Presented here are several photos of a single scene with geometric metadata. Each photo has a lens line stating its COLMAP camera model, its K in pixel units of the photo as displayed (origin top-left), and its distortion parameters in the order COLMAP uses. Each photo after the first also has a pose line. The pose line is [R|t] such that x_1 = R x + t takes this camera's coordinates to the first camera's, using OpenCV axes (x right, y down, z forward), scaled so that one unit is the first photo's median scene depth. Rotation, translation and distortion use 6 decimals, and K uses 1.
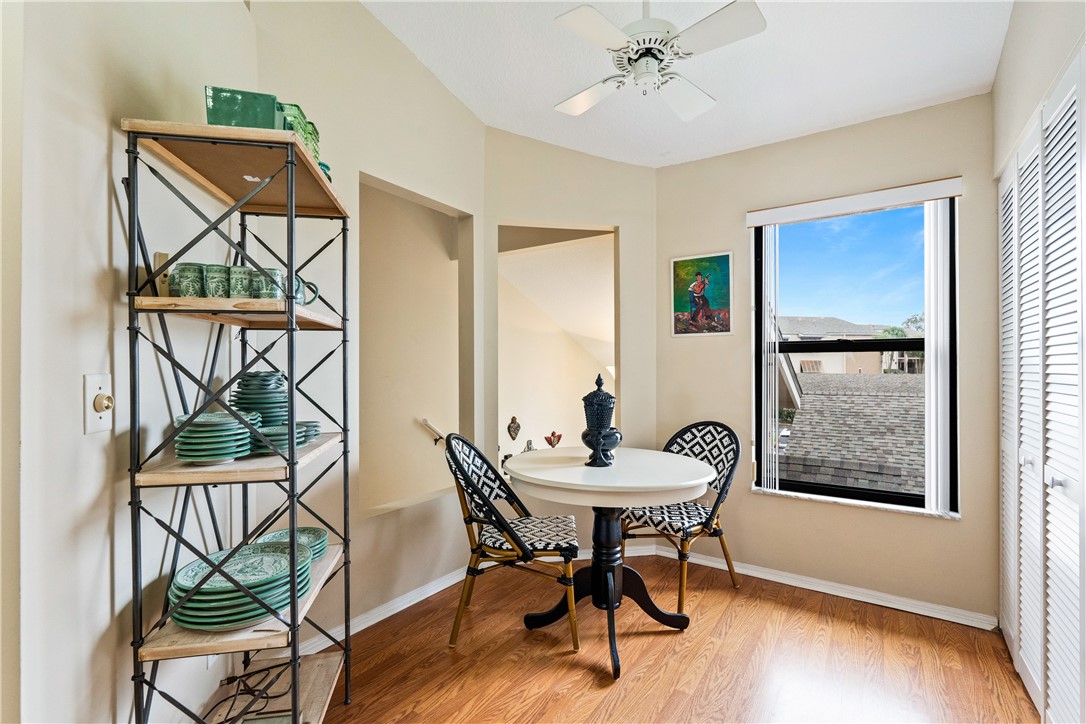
lens RADIAL K [[495.5, 0, 544.5], [0, 495.5, 365.8], [0, 0, 1]] dist [-0.000742, -0.000923]
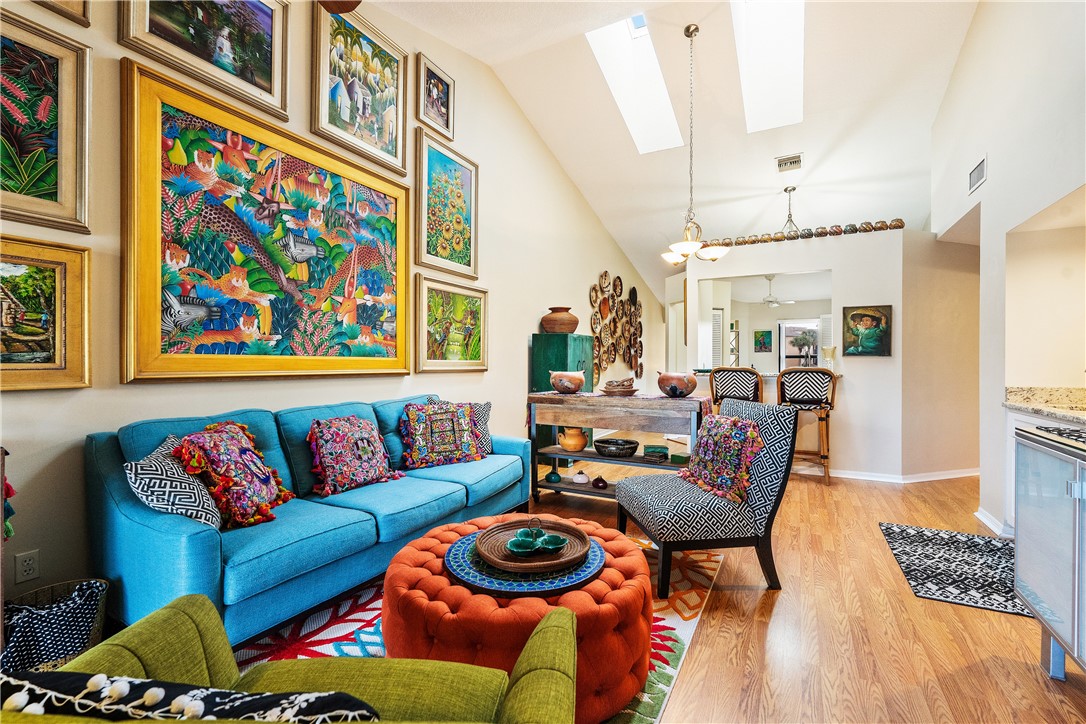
lens RADIAL K [[476.1, 0, 547.5], [0, 476.1, 362.8], [0, 0, 1]] dist [-0.002916, 0.000397]
pose [[0.993847, 0.002610, 0.110731, -1.766238], [-0.002987, 0.999990, 0.003237, 0.002706], [-0.110722, -0.003548, 0.993845, -2.447138]]
